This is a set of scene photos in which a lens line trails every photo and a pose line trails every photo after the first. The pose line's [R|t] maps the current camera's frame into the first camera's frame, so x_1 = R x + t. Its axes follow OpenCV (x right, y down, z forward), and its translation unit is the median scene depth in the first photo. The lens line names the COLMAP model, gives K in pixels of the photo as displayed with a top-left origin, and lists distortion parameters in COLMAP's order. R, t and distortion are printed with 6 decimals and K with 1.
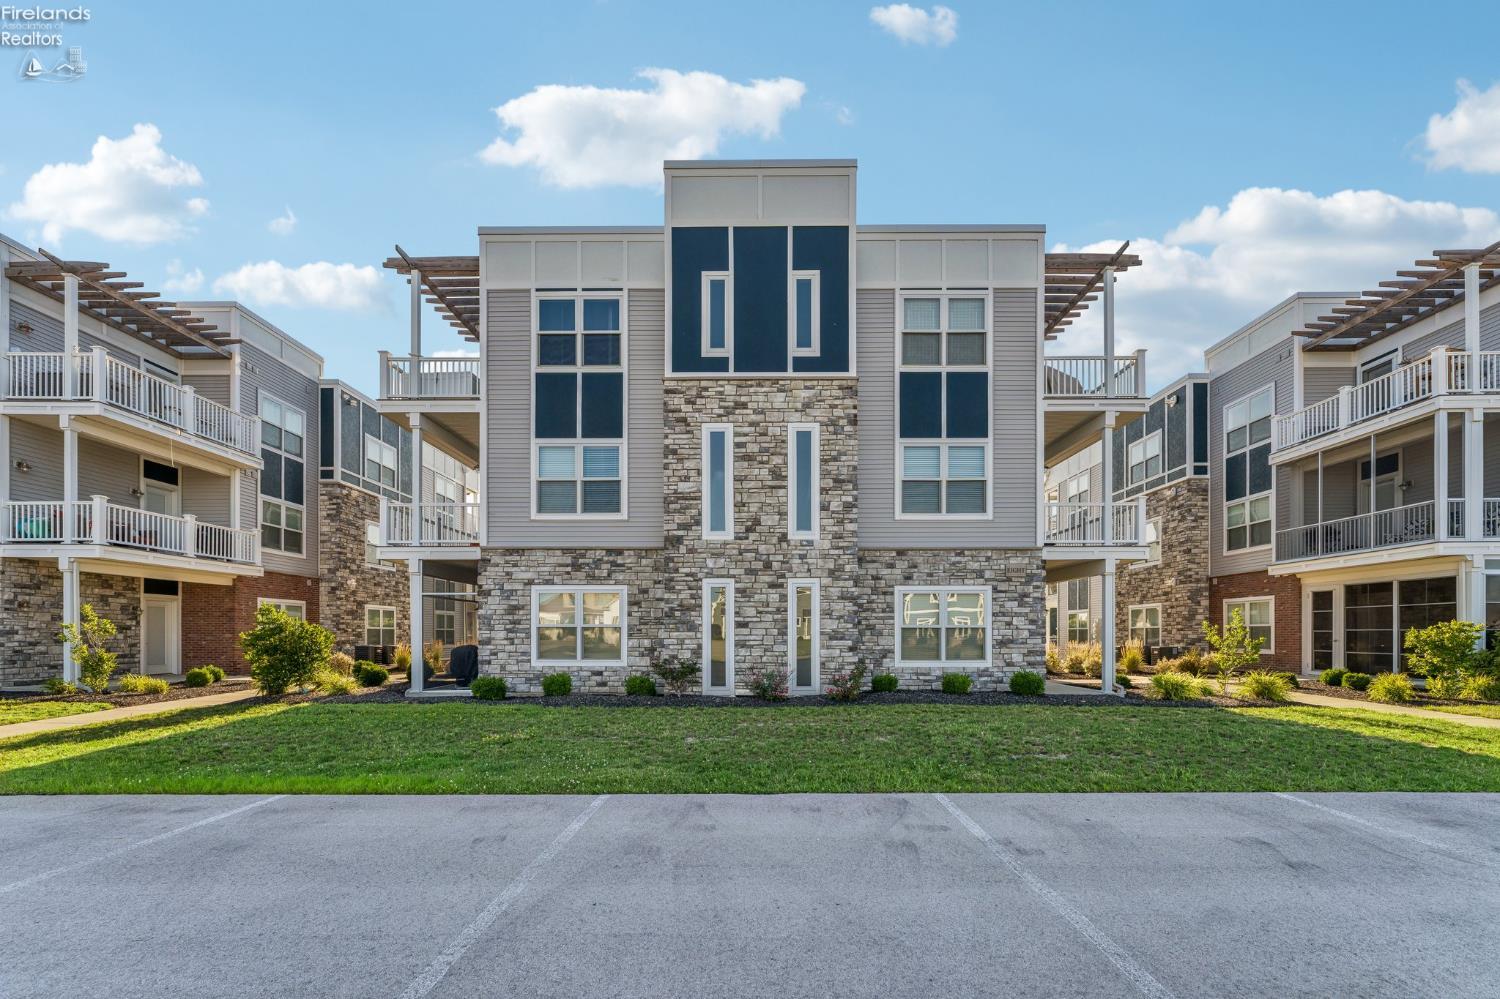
lens RADIAL K [[604.1, 0, 756.0], [0, 604.1, 500.2], [0, 0, 1]] dist [-0.002799, -0.000278]
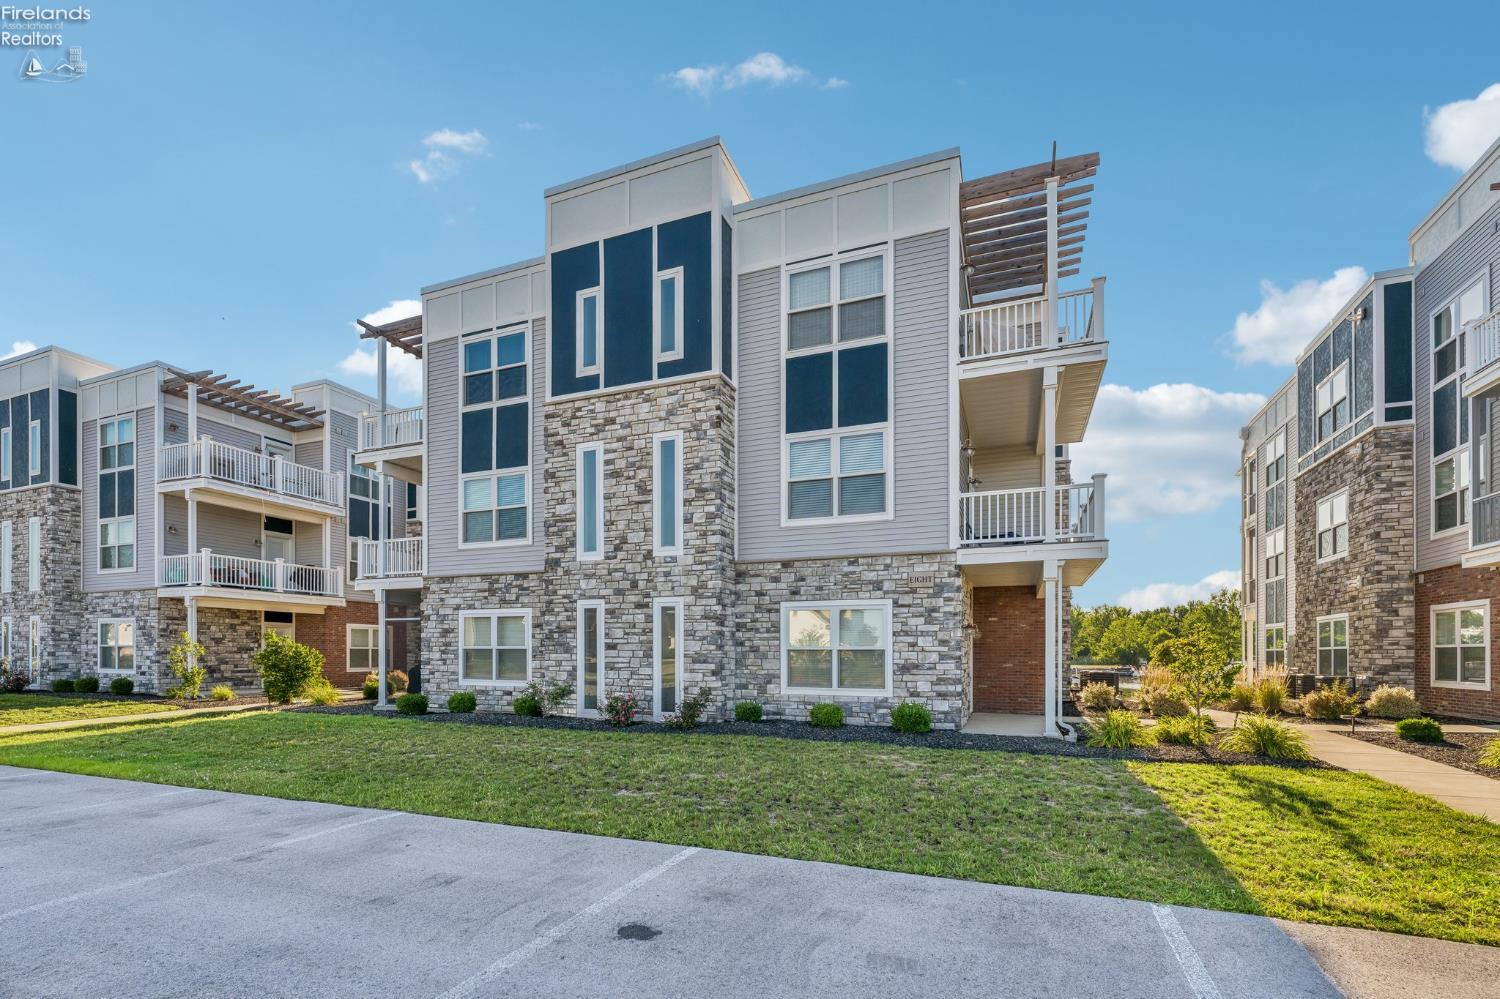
lens RADIAL K [[674.8, 0, 750.0], [0, 674.8, 499.5], [0, 0, 1]] dist [-0.001413, -0.000048]
pose [[0.927816, -0.080159, -0.364325, 0.560173], [0.077518, 0.996751, -0.021892, 0.010148], [0.364896, -0.007930, 0.931015, 0.065230]]
